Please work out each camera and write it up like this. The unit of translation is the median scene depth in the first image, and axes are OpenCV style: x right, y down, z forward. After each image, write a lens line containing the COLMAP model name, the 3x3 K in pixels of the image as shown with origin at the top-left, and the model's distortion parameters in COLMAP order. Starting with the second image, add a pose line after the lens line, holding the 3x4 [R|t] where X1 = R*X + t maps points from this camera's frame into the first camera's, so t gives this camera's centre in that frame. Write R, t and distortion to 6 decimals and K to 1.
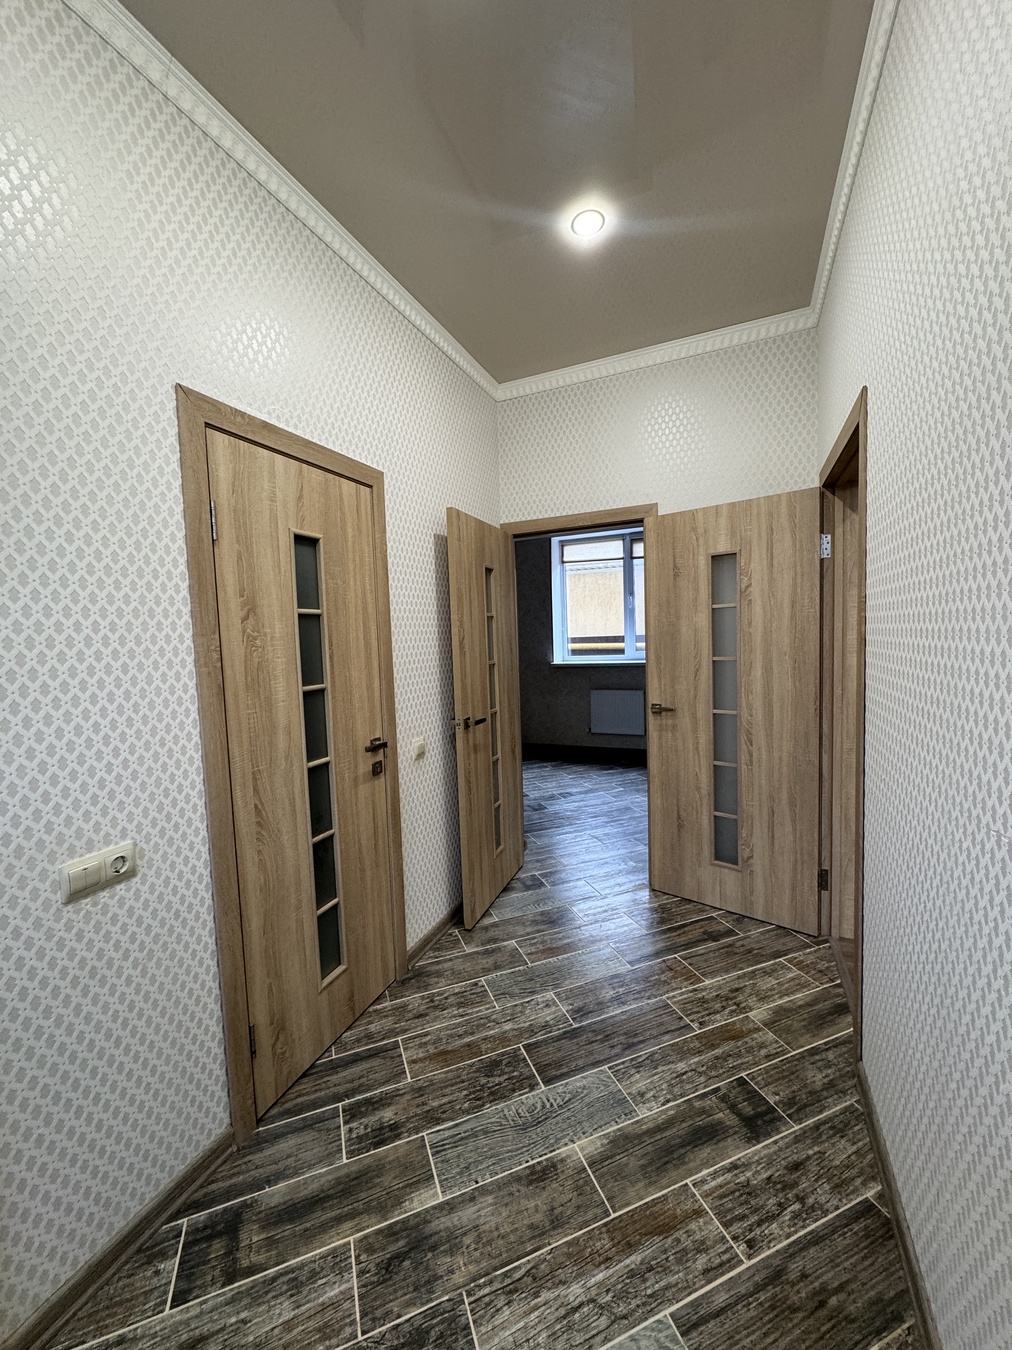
lens RADIAL K [[535.5, 0, 504.7], [0, 535.5, 677.3], [0, 0, 1]] dist [-0.002245, 0.000604]
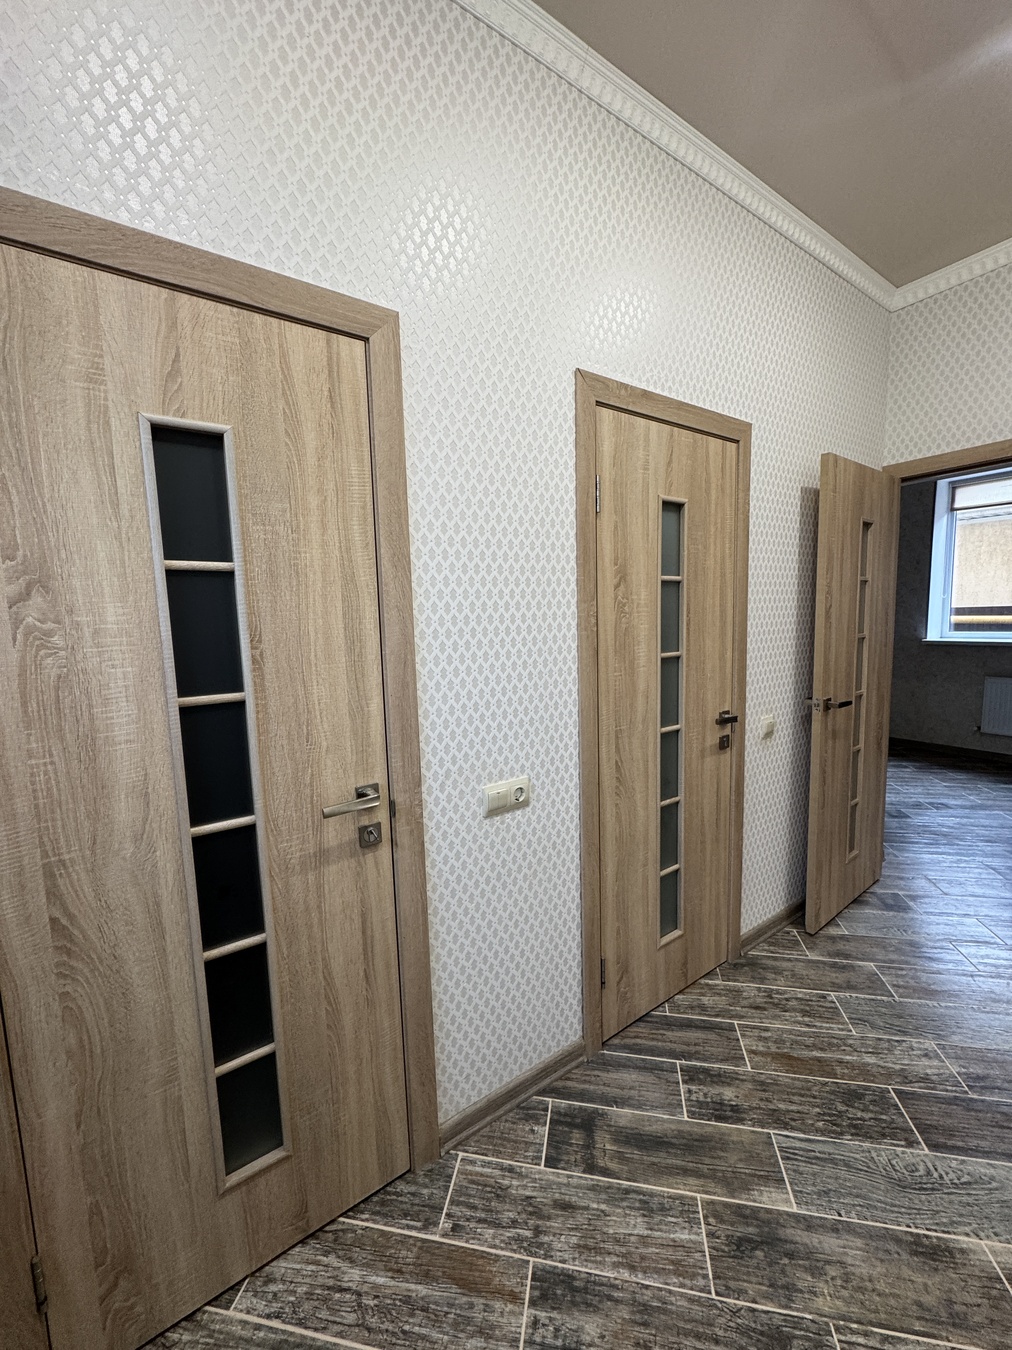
lens RADIAL K [[535.5, 0, 506.7], [0, 535.5, 676.8], [0, 0, 1]] dist [-0.002245, 0.000604]
pose [[0.852625, 0.071089, -0.517664, -0.104455], [-0.042397, 0.996848, 0.067063, 0.006884], [0.520800, -0.035232, 0.852951, -0.019295]]
